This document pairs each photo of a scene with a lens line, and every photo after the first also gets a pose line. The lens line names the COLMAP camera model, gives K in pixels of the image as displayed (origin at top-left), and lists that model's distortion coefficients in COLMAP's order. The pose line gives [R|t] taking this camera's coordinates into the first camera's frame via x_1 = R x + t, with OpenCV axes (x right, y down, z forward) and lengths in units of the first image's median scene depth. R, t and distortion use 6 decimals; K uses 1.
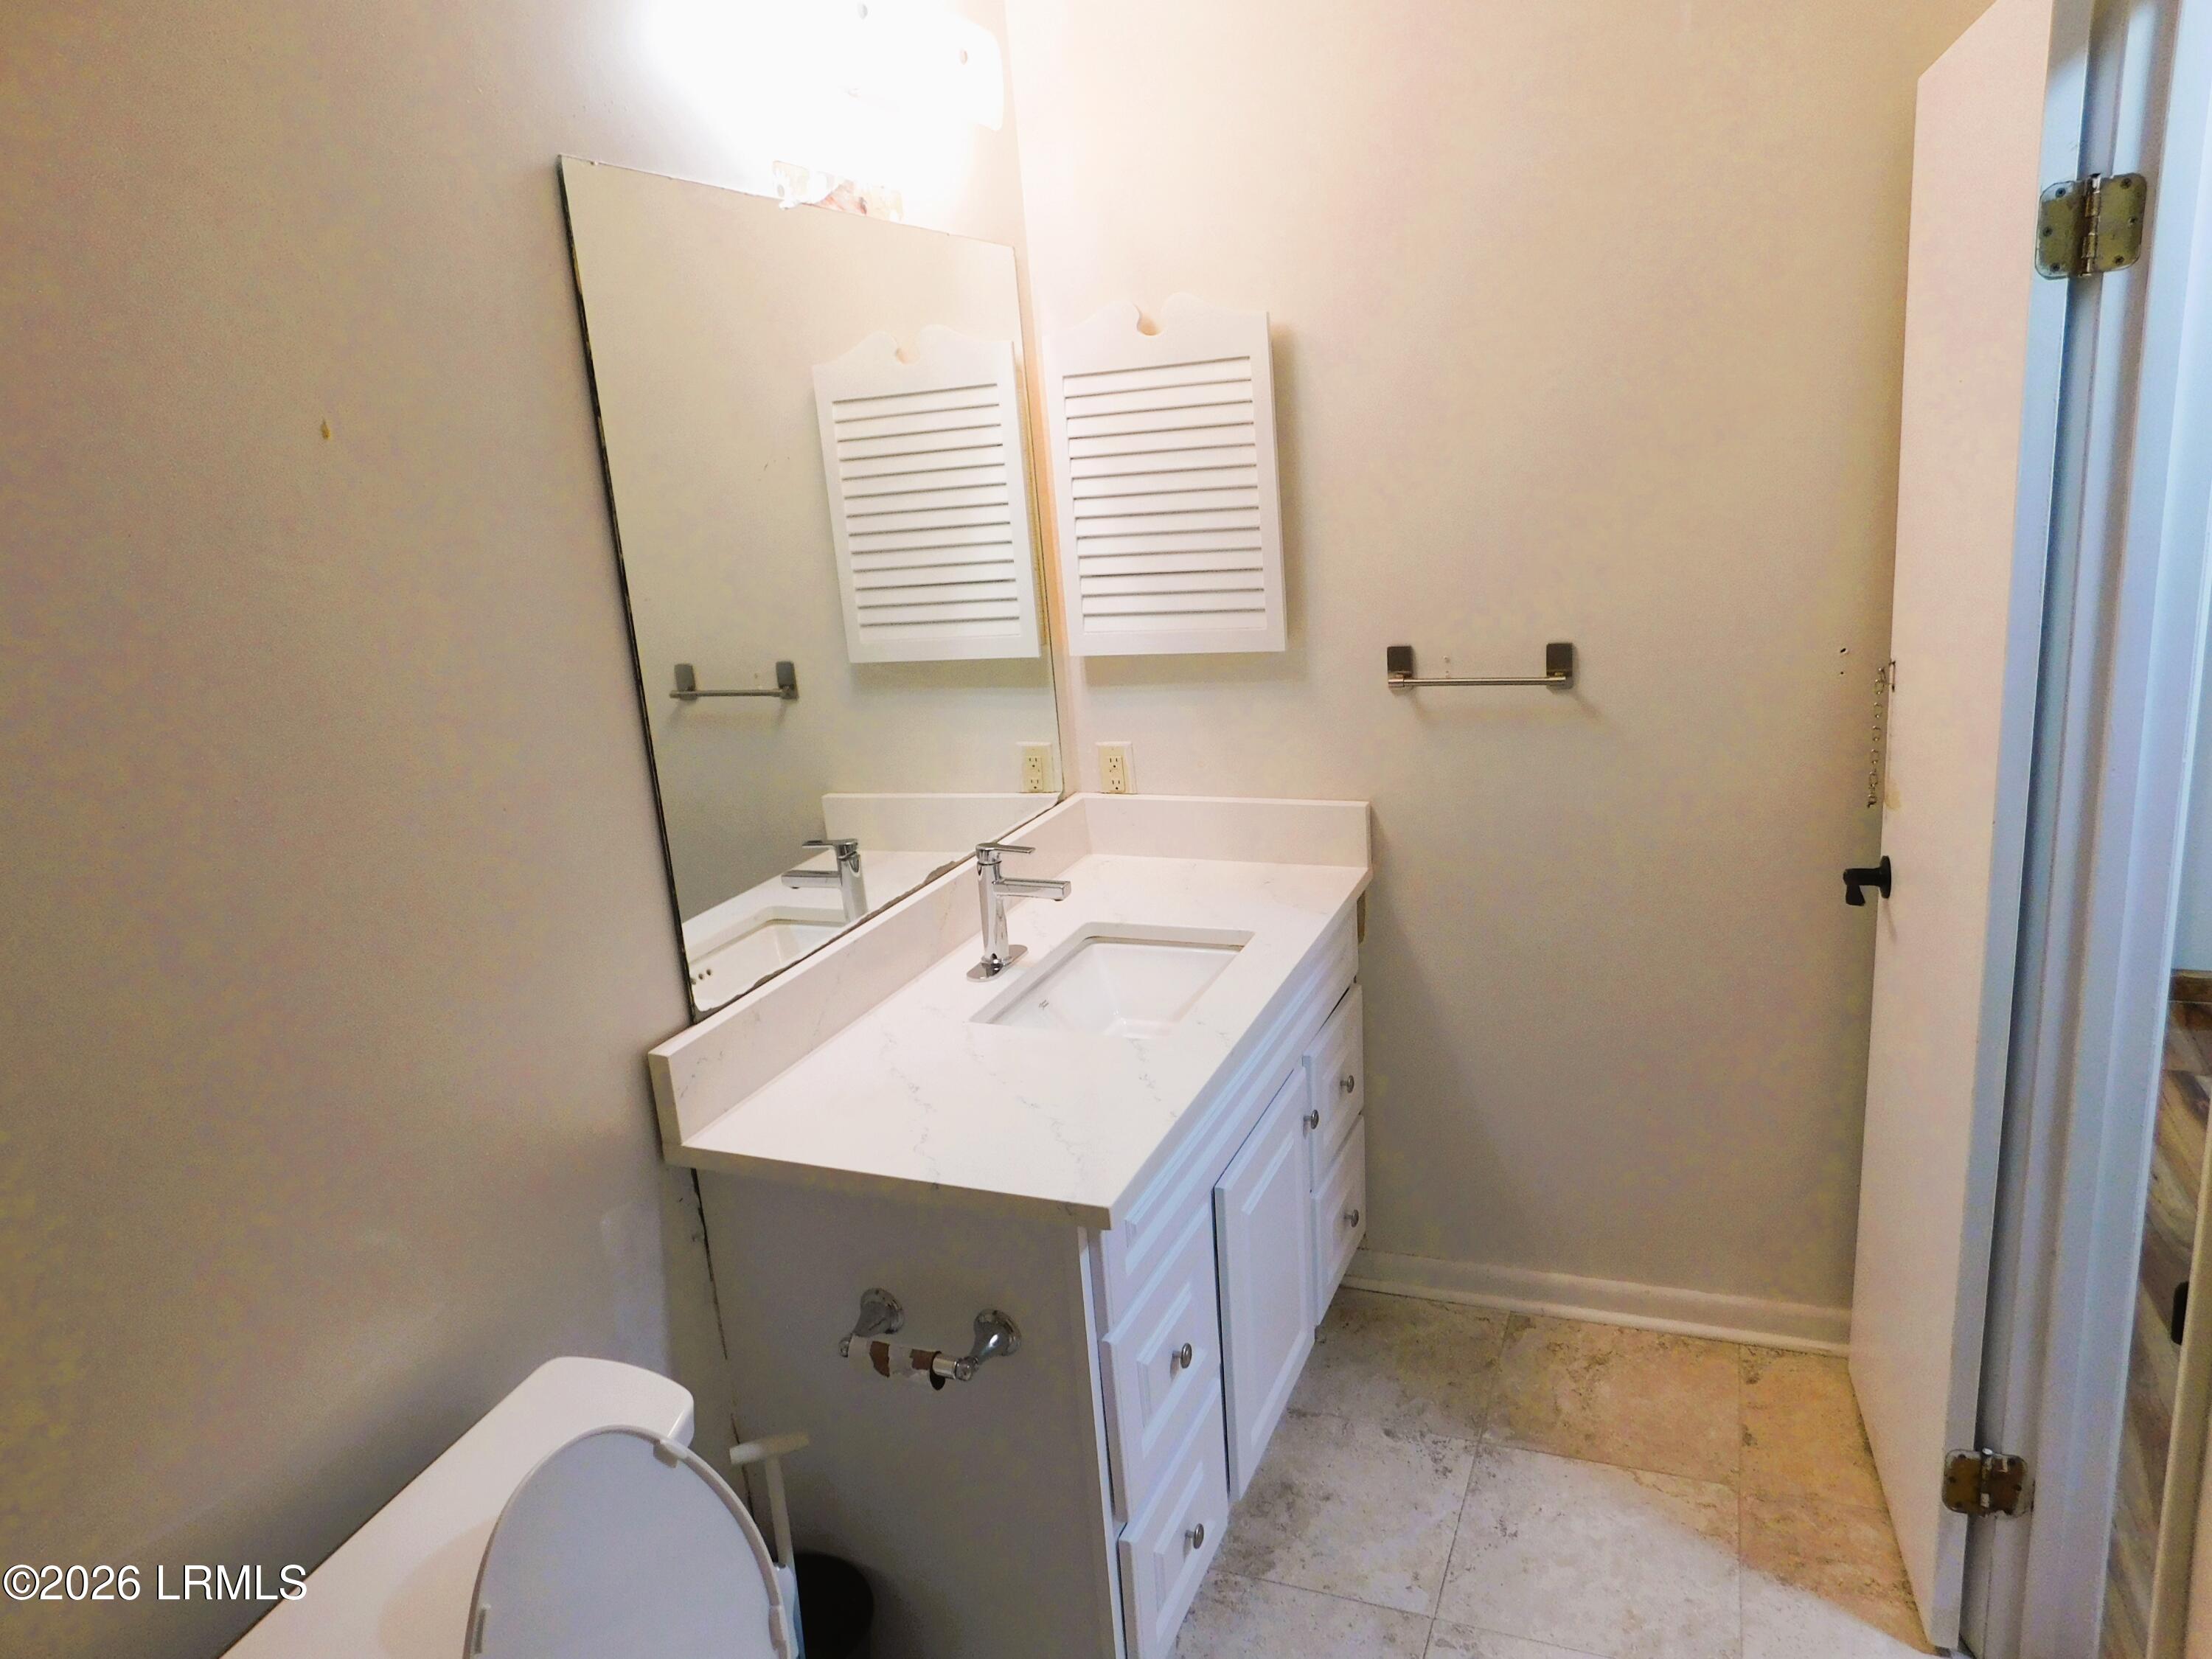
lens RADIAL K [[1475.6, 0, 1115.3], [0, 1475.6, 830.6], [0, 0, 1]] dist [-0.066819, 0.055488]
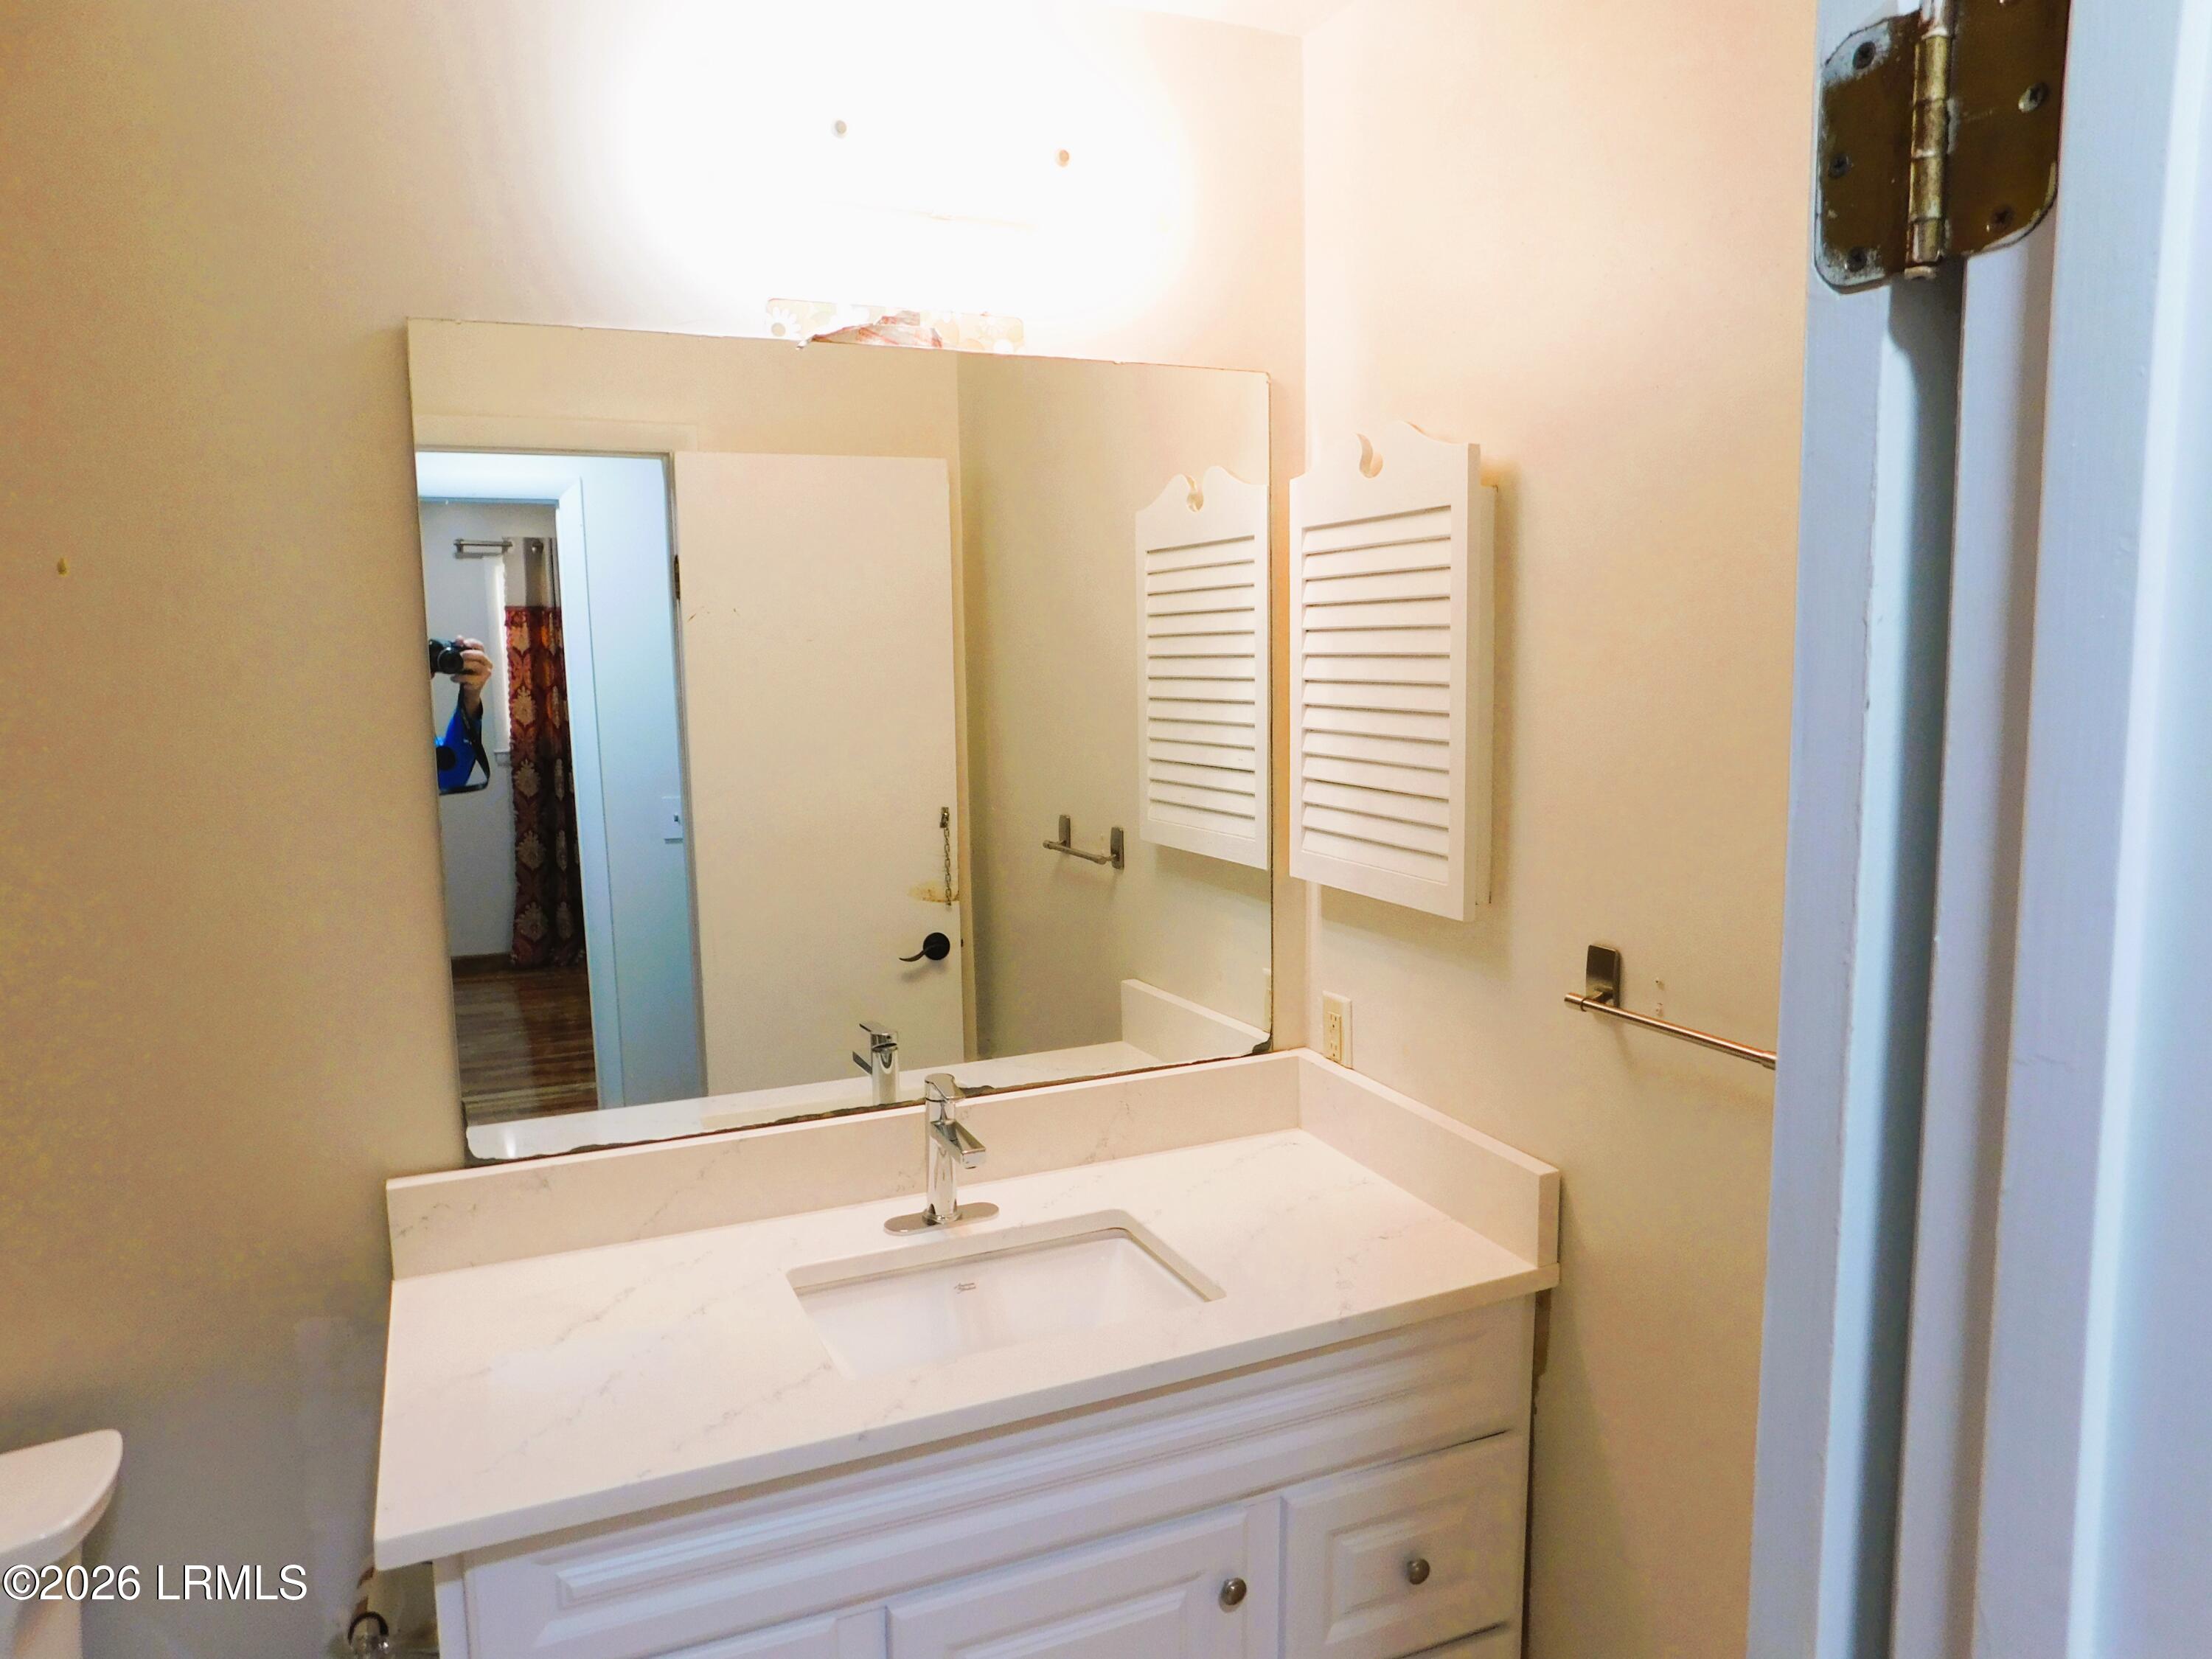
lens RADIAL K [[1475.6, 0, 1107.2], [0, 1475.6, 832.2], [0, 0, 1]] dist [-0.066819, 0.055488]
pose [[0.721233, 0.153852, -0.675390, 0.458659], [-0.214568, 0.976686, -0.006645, -0.122874], [0.658622, 0.149710, 0.737431, 0.373272]]
